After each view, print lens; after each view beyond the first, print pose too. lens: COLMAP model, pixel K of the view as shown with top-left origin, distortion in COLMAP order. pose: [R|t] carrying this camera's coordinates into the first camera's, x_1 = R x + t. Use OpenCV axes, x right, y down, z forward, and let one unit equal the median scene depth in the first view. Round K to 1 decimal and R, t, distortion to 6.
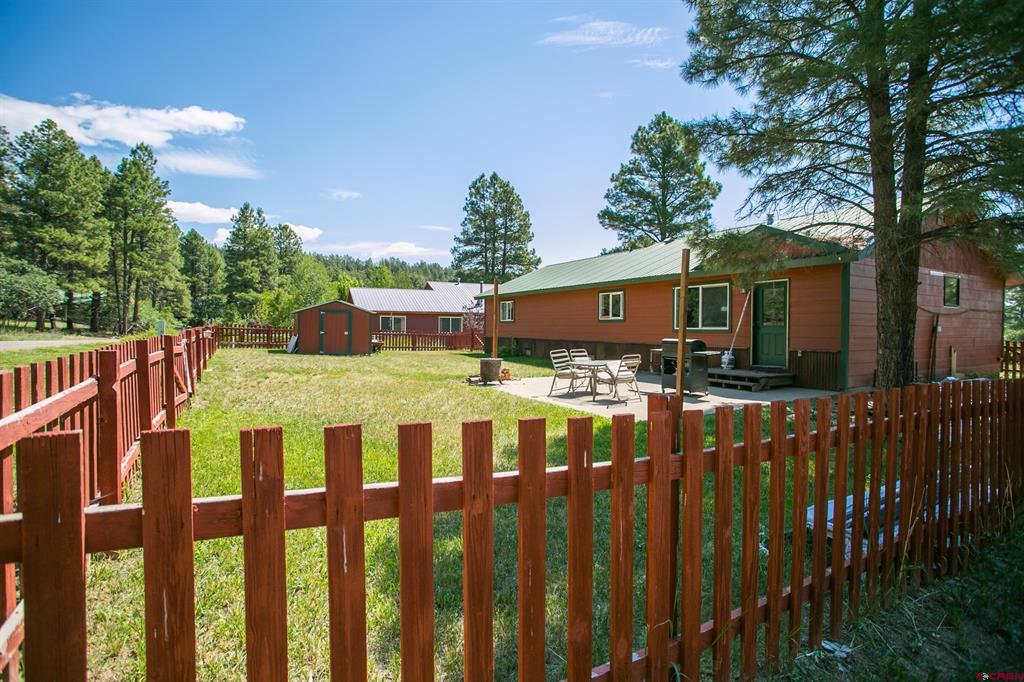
lens RADIAL K [[497.0, 0, 512.0], [0, 497.0, 341.0], [0, 0, 1]] dist [-0.065928, 0.029915]
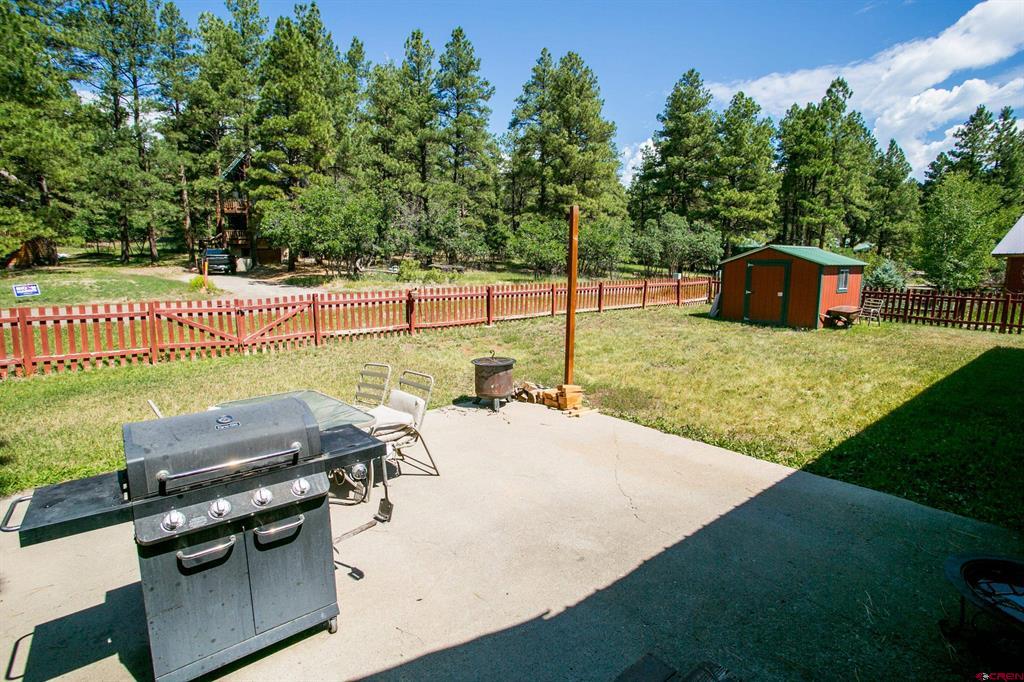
lens RADIAL K [[497.0, 0, 512.0], [0, 497.0, 341.0], [0, 0, 1]] dist [-0.065928, 0.029915]
pose [[0.148948, 0.136684, -0.979353, 0.193313], [-0.025218, 0.990604, 0.134419, -0.023083], [0.988523, 0.004676, 0.150995, 0.365366]]
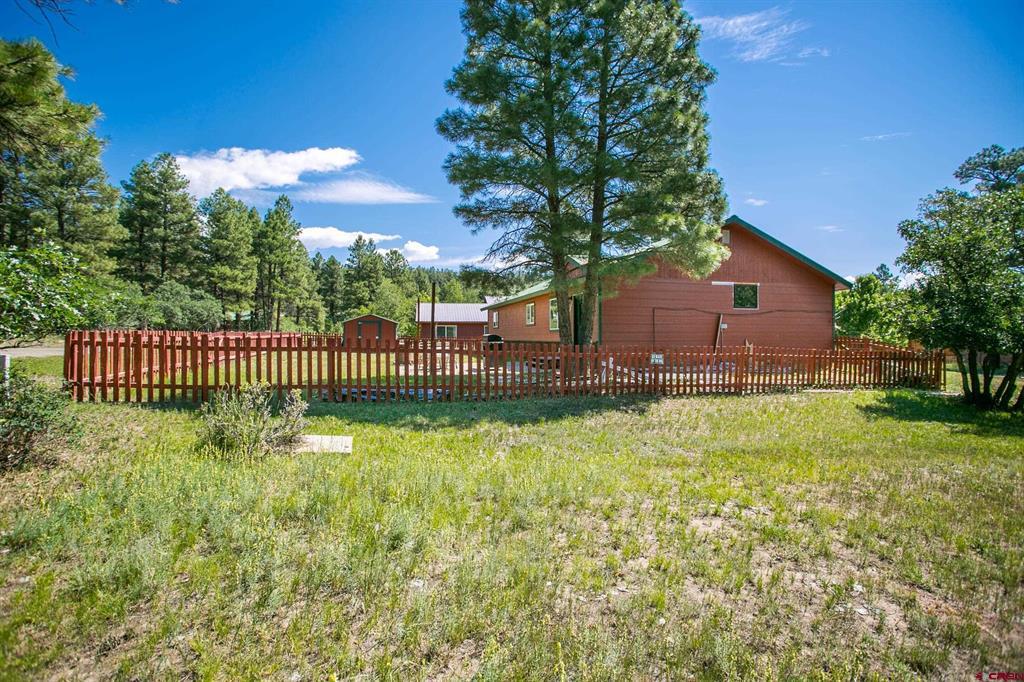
lens RADIAL K [[497.0, 0, 512.0], [0, 497.0, 341.0], [0, 0, 1]] dist [-0.065928, 0.029915]
pose [[0.965487, -0.006921, -0.260360, 0.261310], [0.001300, 0.999762, -0.021757, 0.016171], [0.260449, 0.020668, 0.965266, -0.159207]]
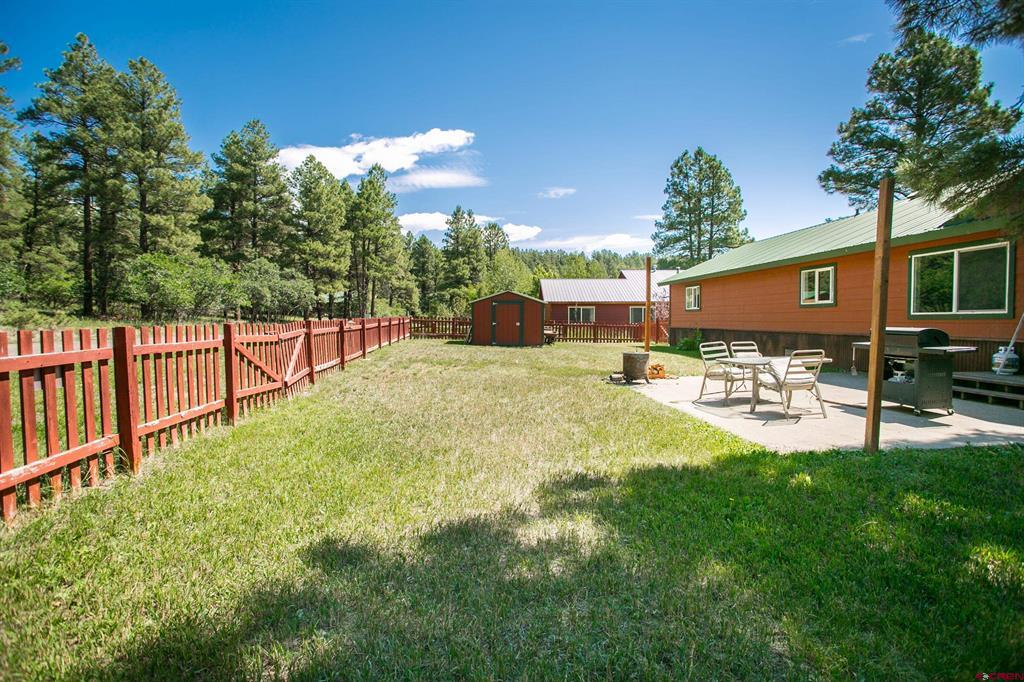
lens RADIAL K [[497.0, 0, 512.0], [0, 497.0, 341.0], [0, 0, 1]] dist [-0.065928, 0.029915]
pose [[0.911279, 0.007025, -0.411729, 0.043134], [-0.000546, 0.999874, 0.015850, 0.001490], [0.411789, -0.014219, 0.911168, 0.063146]]
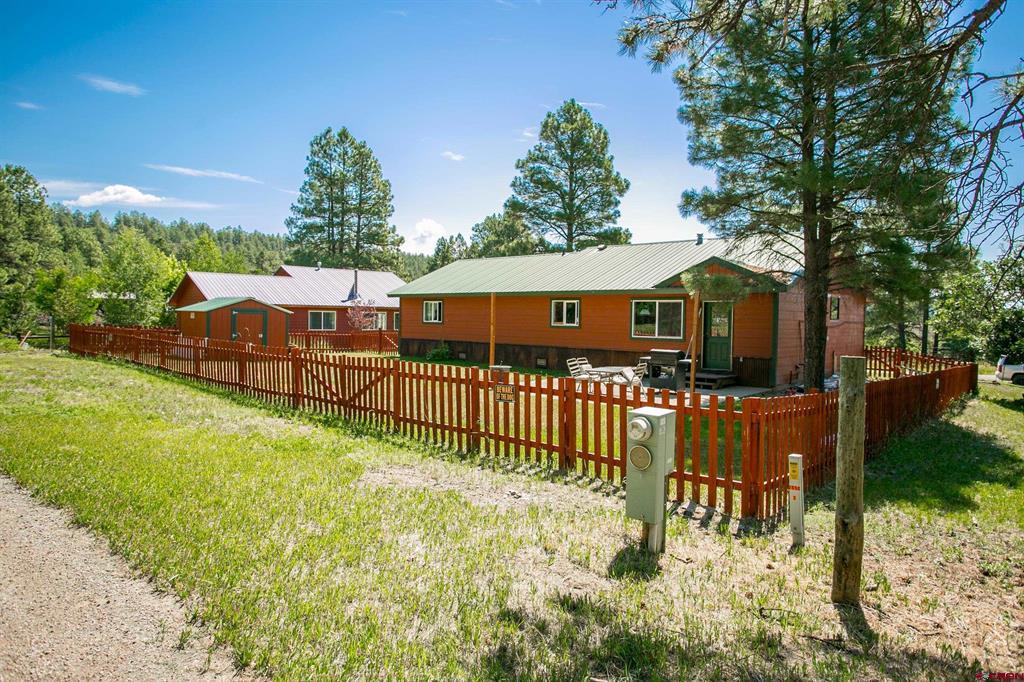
lens RADIAL K [[642.3, 0, 512.0], [0, 642.3, 341.0], [0, 0, 1]] dist [-0.047469, -0.000016]
pose [[0.952105, -0.002228, 0.305763, -0.177317], [-0.001916, 0.999910, 0.013253, -0.015539], [-0.305765, -0.013204, 0.952015, -0.146852]]
